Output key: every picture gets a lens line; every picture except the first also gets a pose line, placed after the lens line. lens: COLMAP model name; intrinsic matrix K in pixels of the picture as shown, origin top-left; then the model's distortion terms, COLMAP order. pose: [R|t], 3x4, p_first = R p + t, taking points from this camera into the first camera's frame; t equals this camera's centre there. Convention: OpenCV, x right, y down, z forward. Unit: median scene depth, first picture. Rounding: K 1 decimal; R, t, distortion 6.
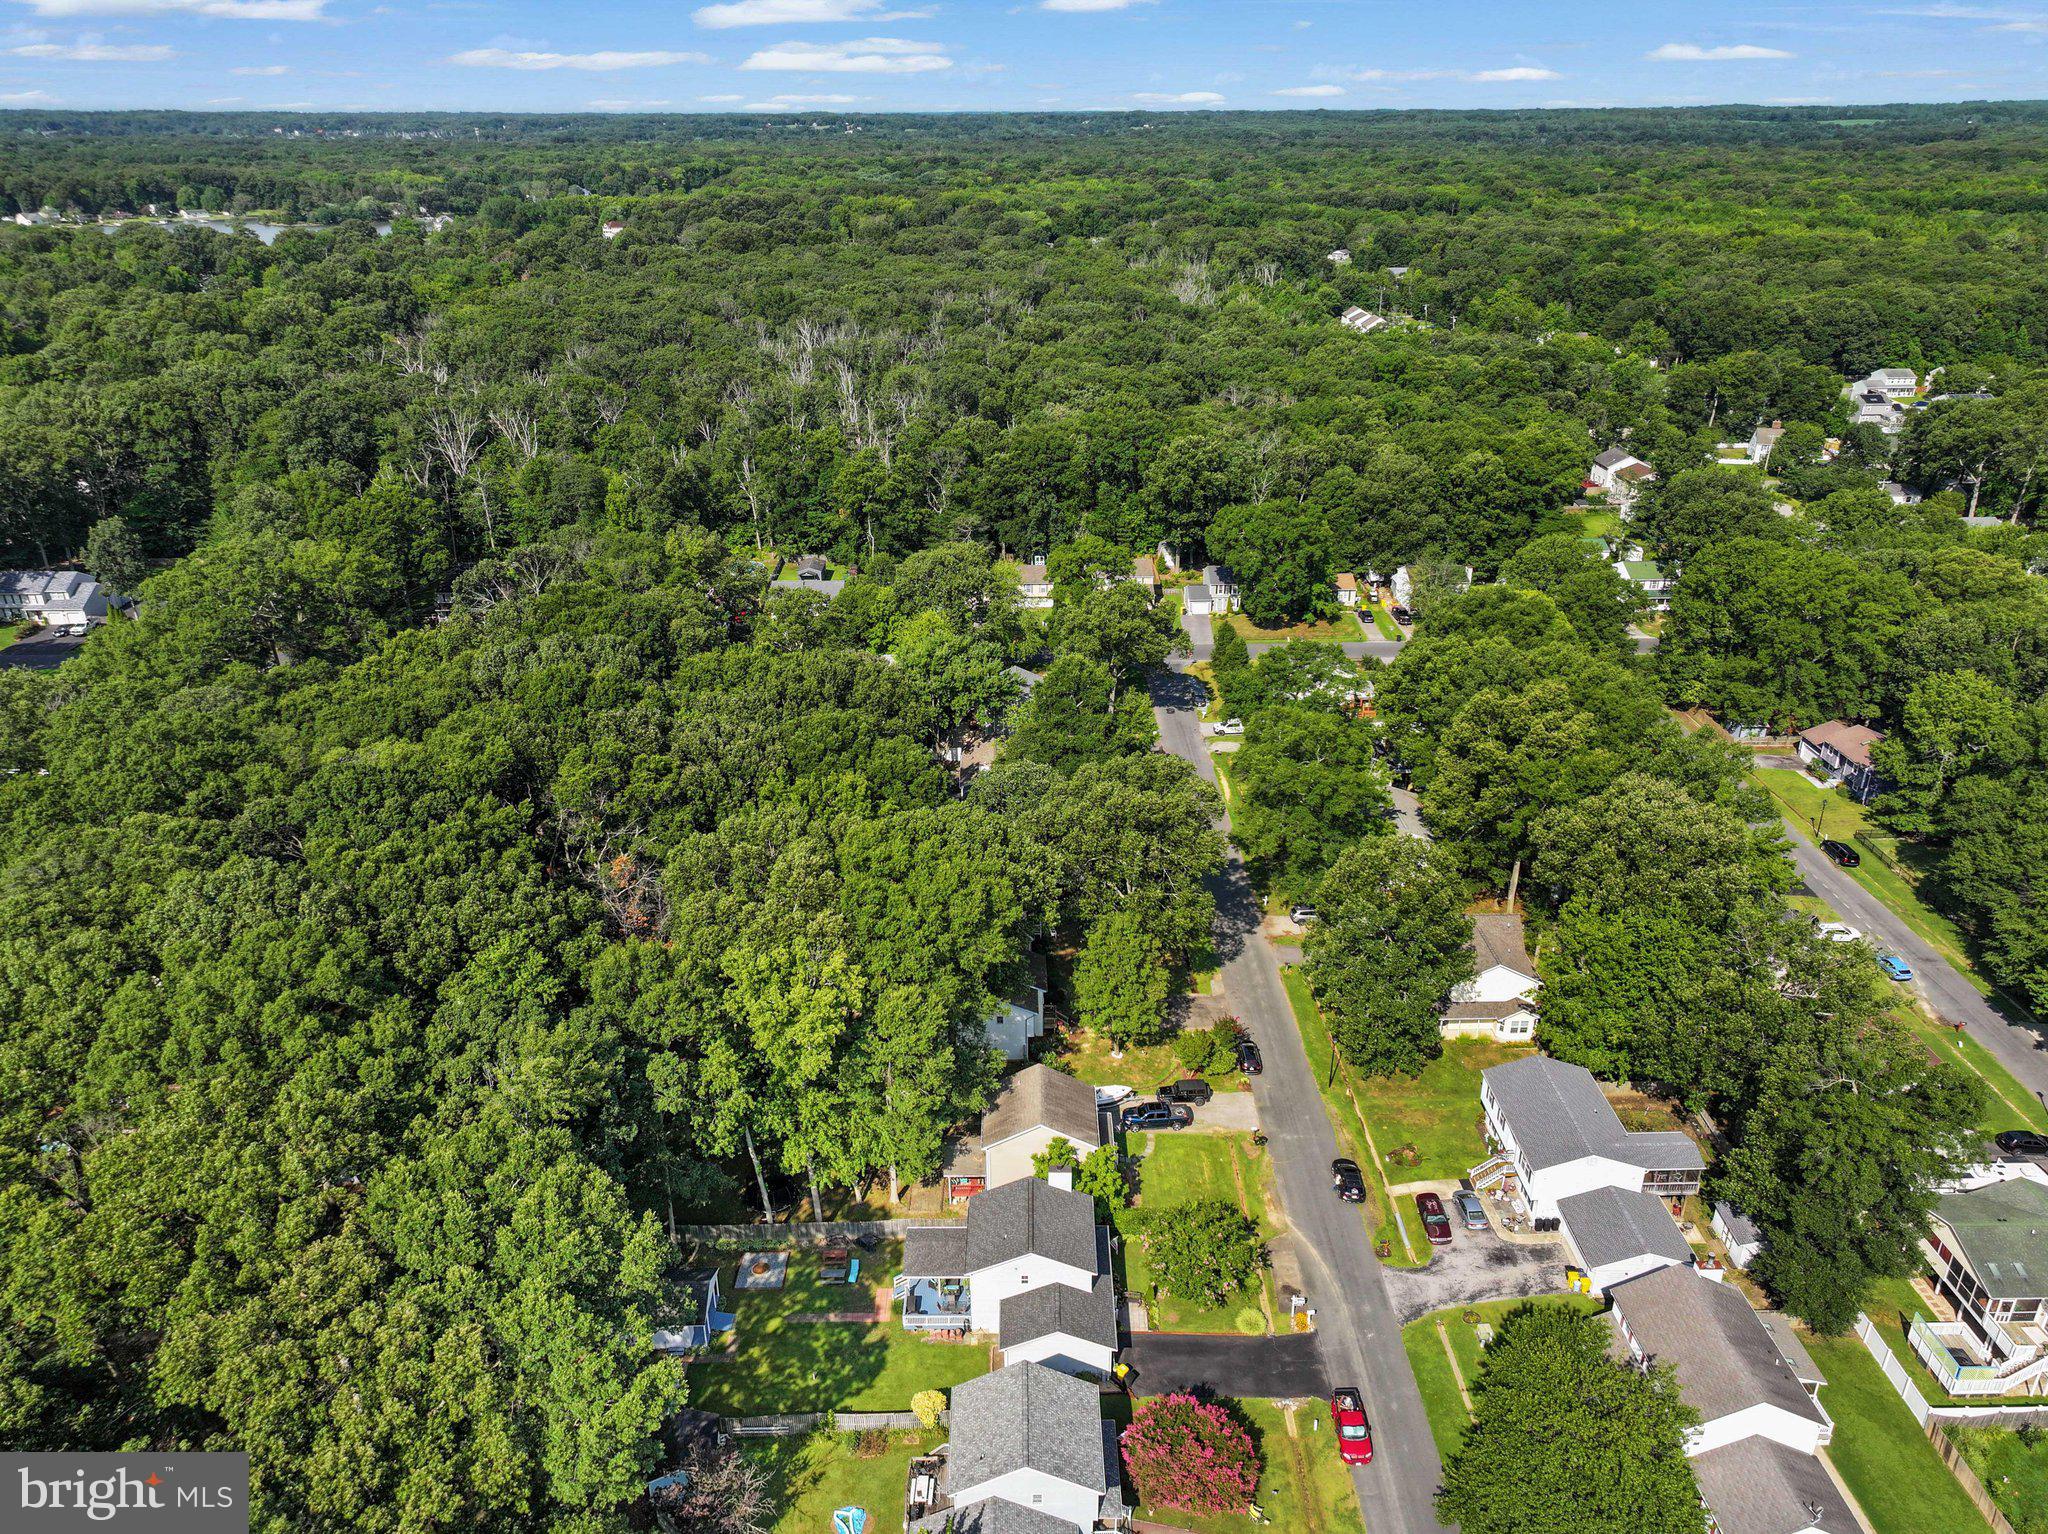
lens RADIAL K [[1435.9, 0, 1029.6], [0, 1435.9, 764.1], [0, 0, 1]] dist [-0.005050, 0.022142]
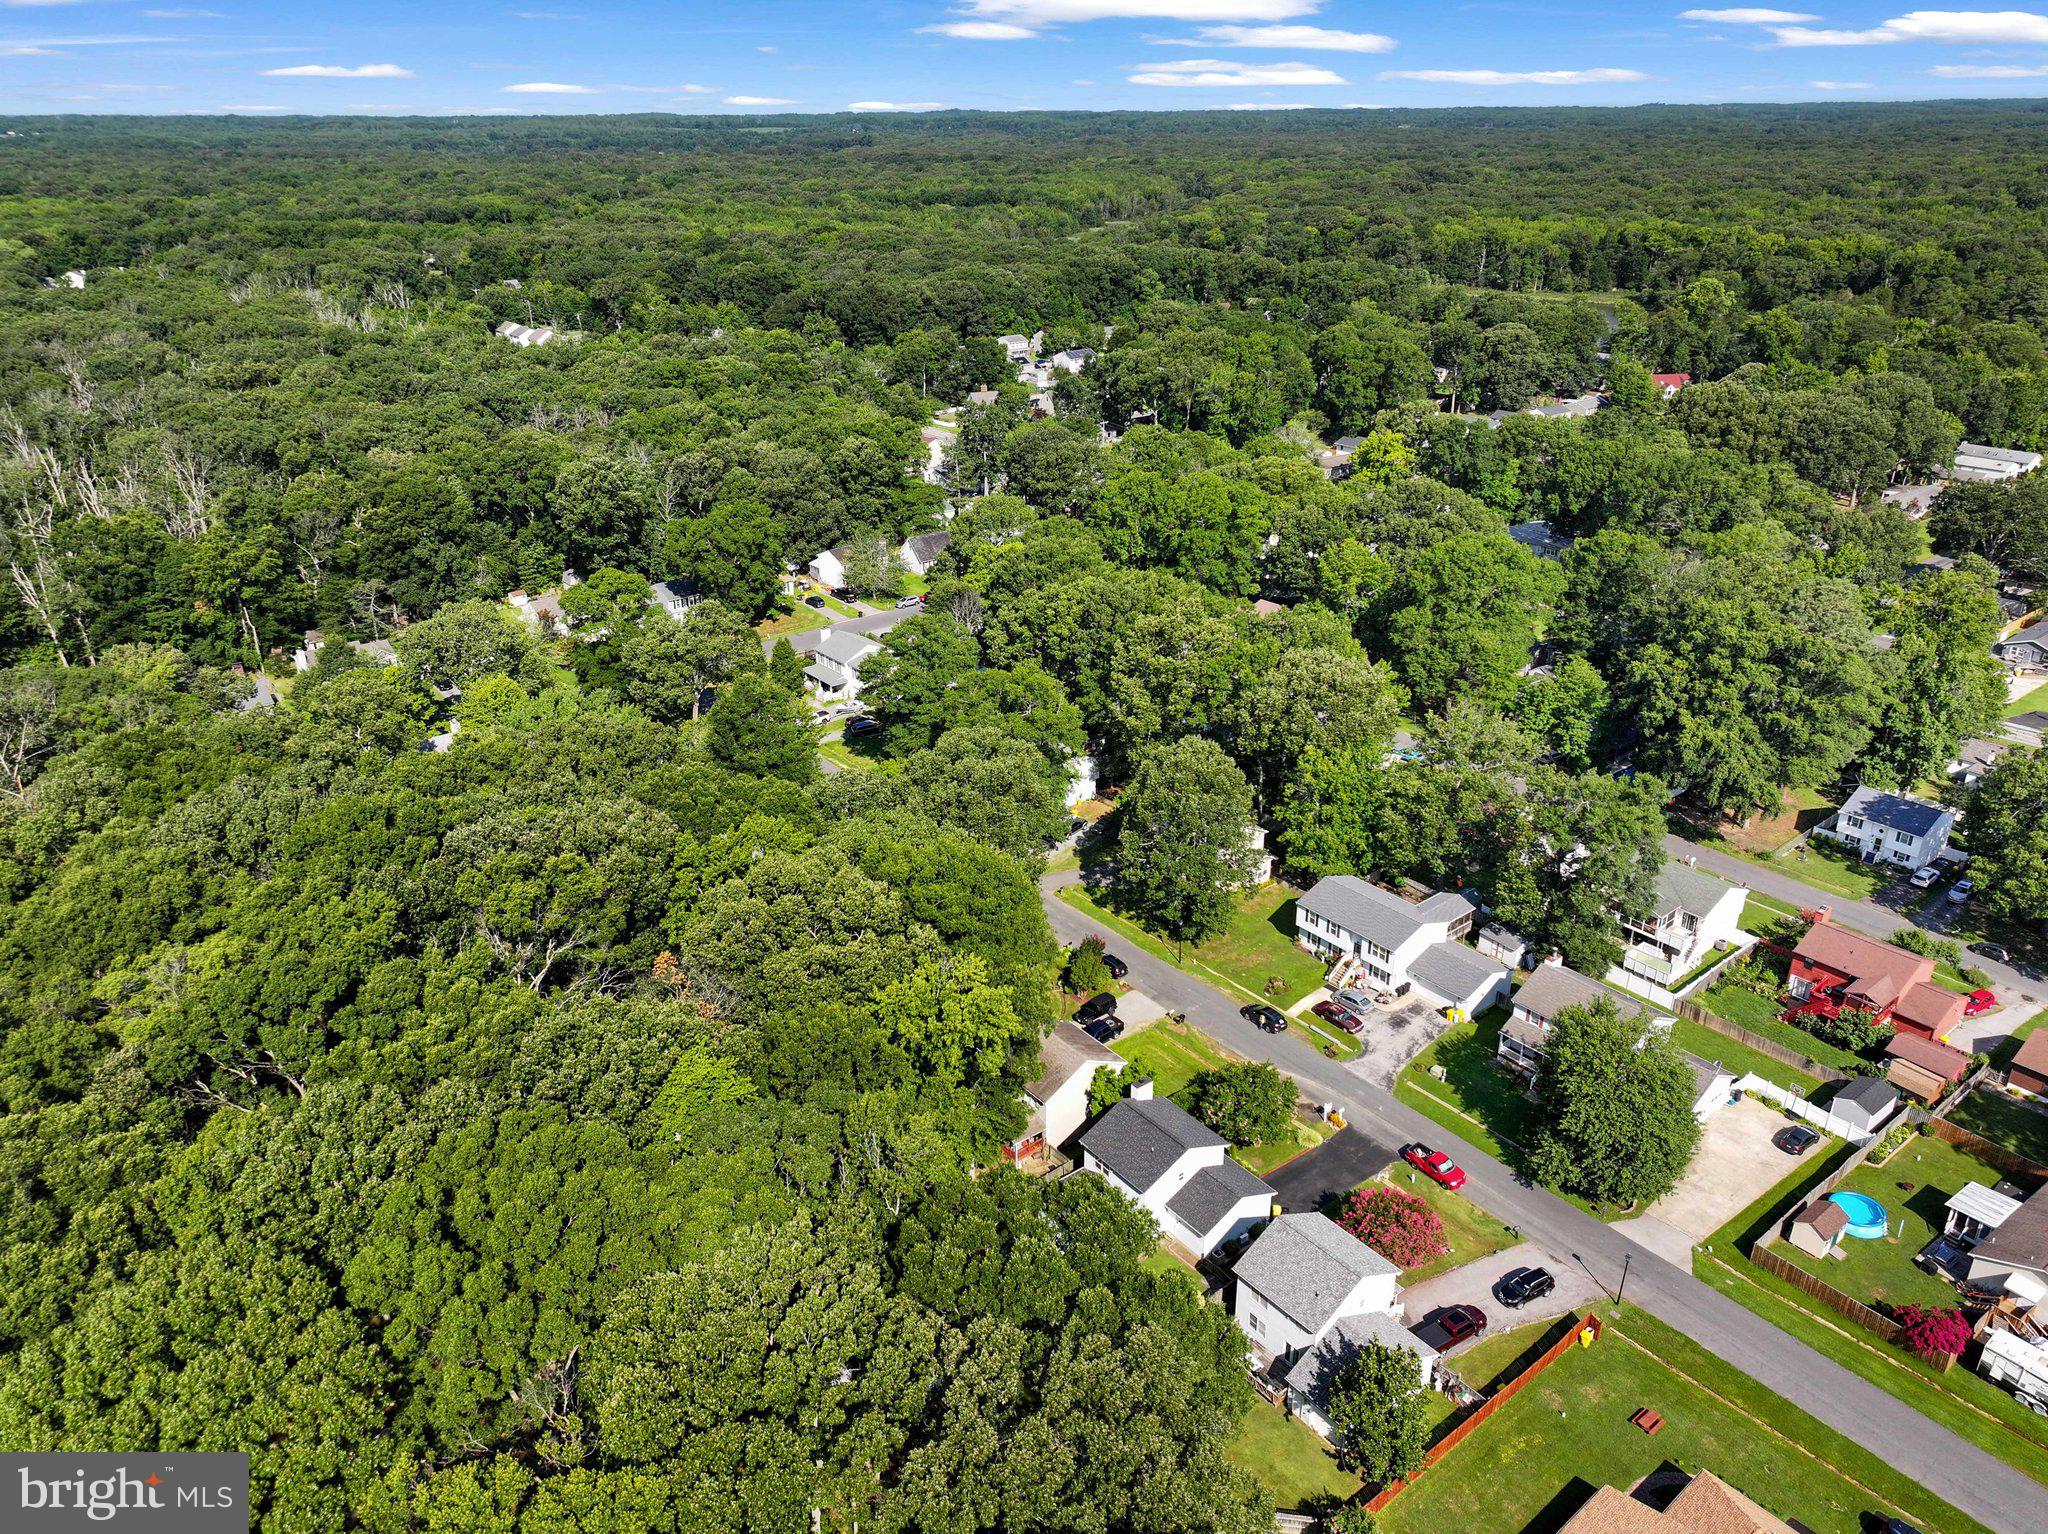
lens RADIAL K [[1435.9, 0, 1029.6], [0, 1435.9, 764.1], [0, 0, 1]] dist [-0.005050, 0.022142]
pose [[0.788036, -0.255294, 0.560200, -0.613768], [0.257396, 0.963242, 0.076889, -0.065607], [-0.559238, 0.083602, 0.824781, 0.108410]]
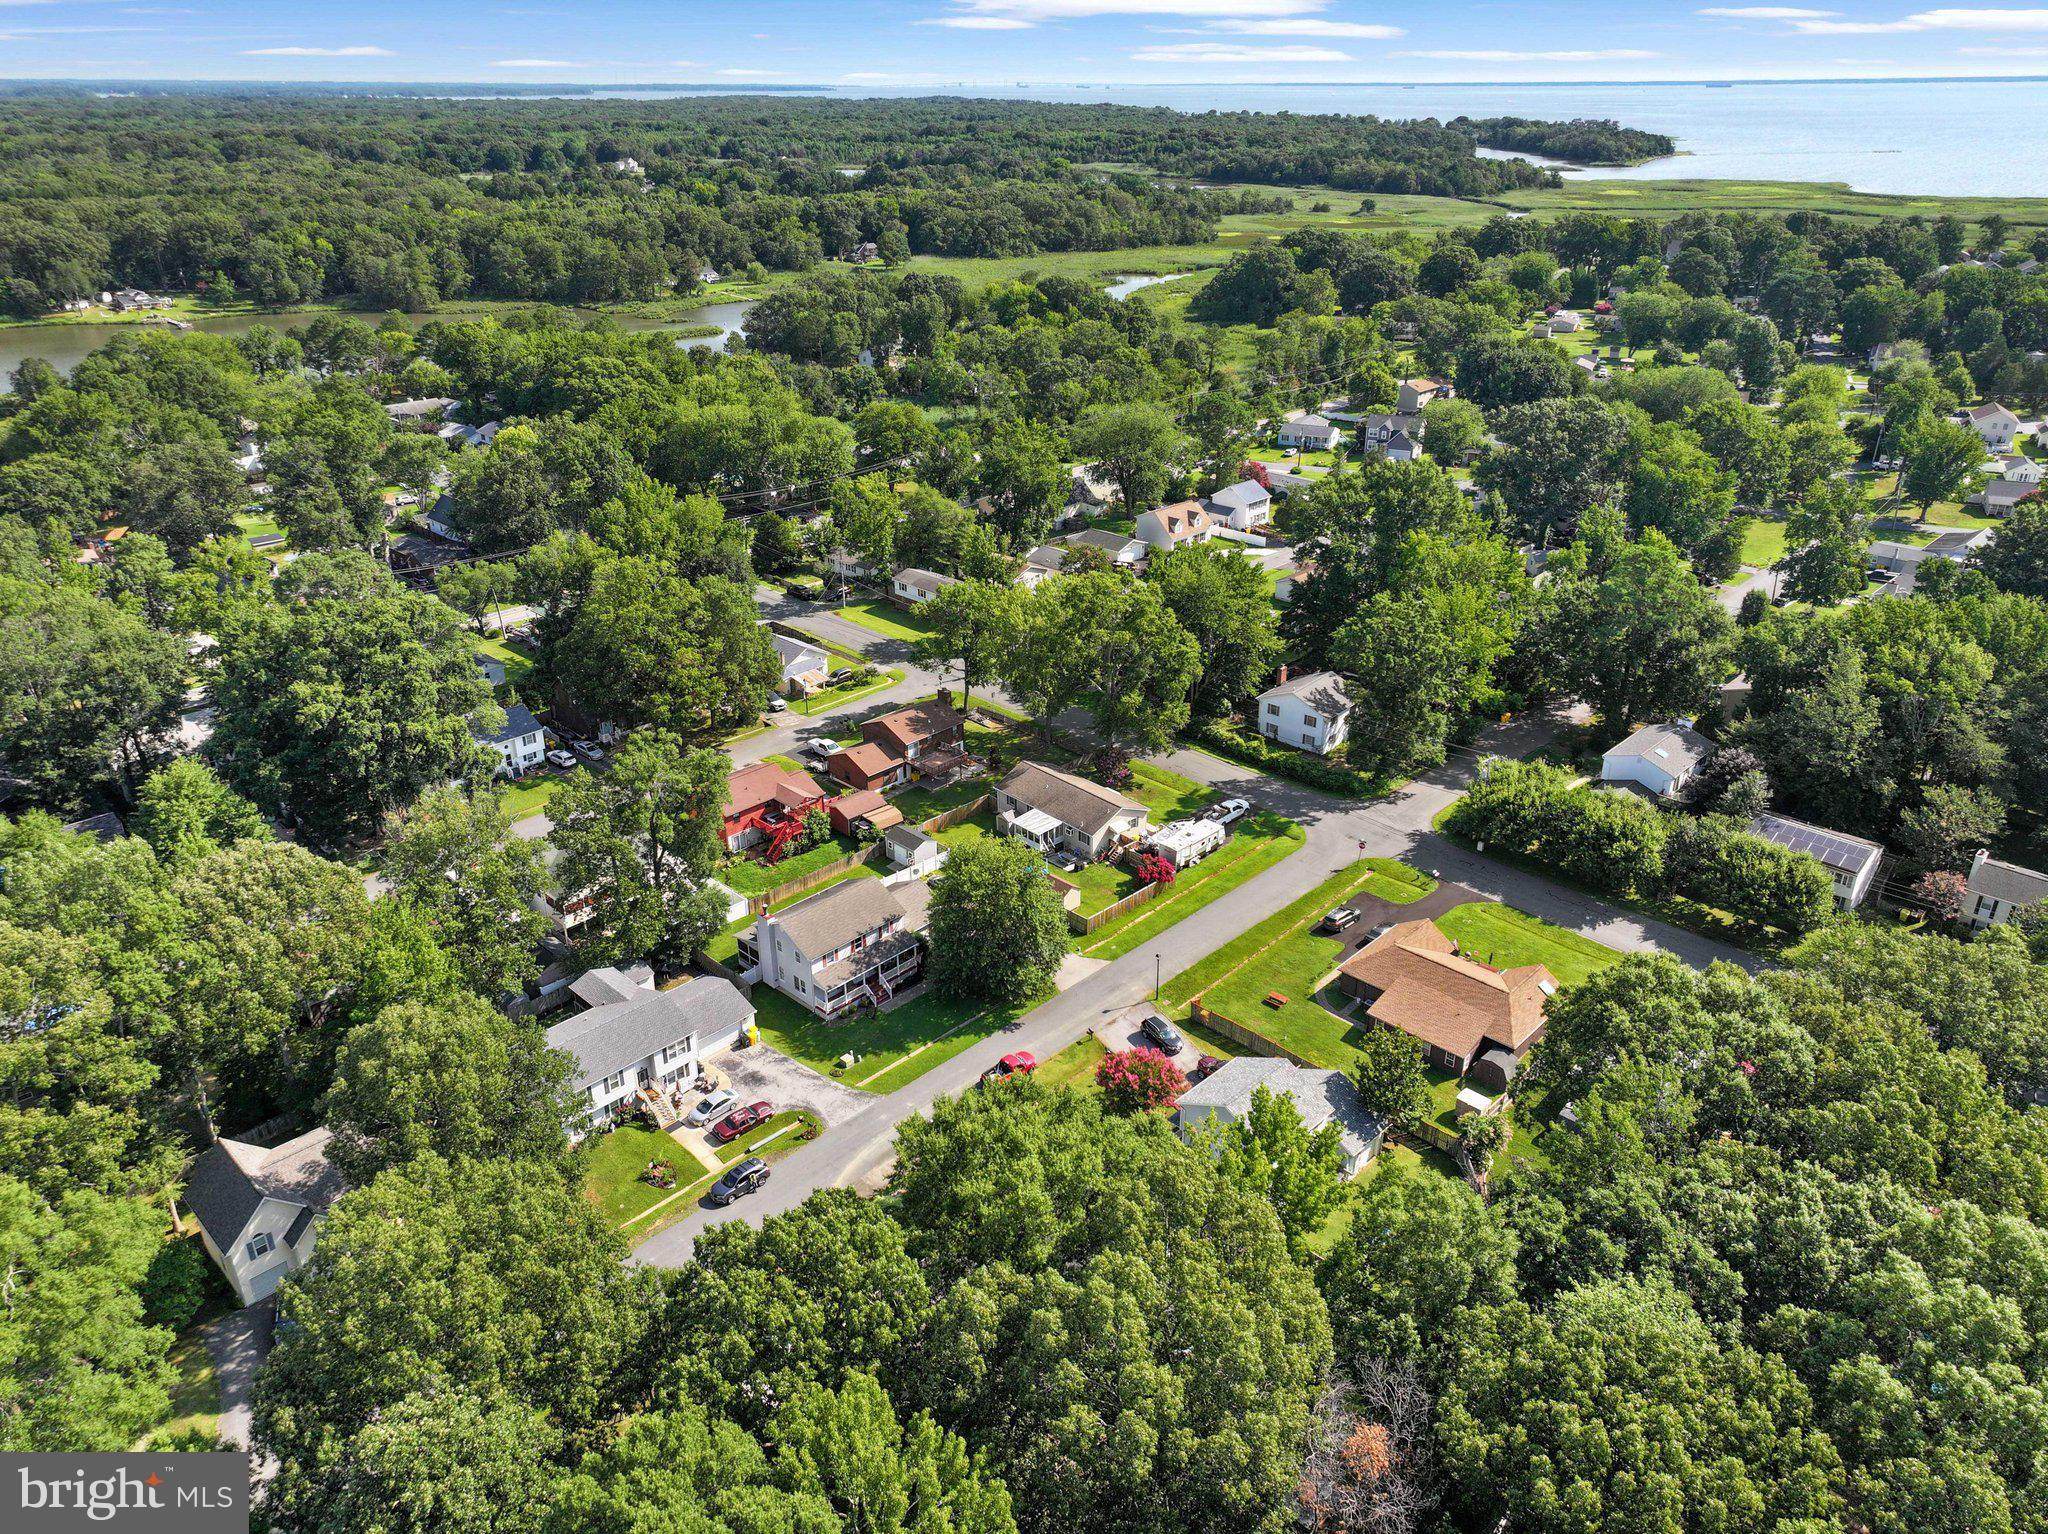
lens RADIAL K [[1435.9, 0, 1029.6], [0, 1435.9, 764.1], [0, 0, 1]] dist [-0.005050, 0.022142]
pose [[-0.703970, -0.300099, 0.643713, -0.485487], [0.296511, 0.699398, 0.650326, -0.510332], [-0.645374, 0.648678, -0.403373, 1.194087]]
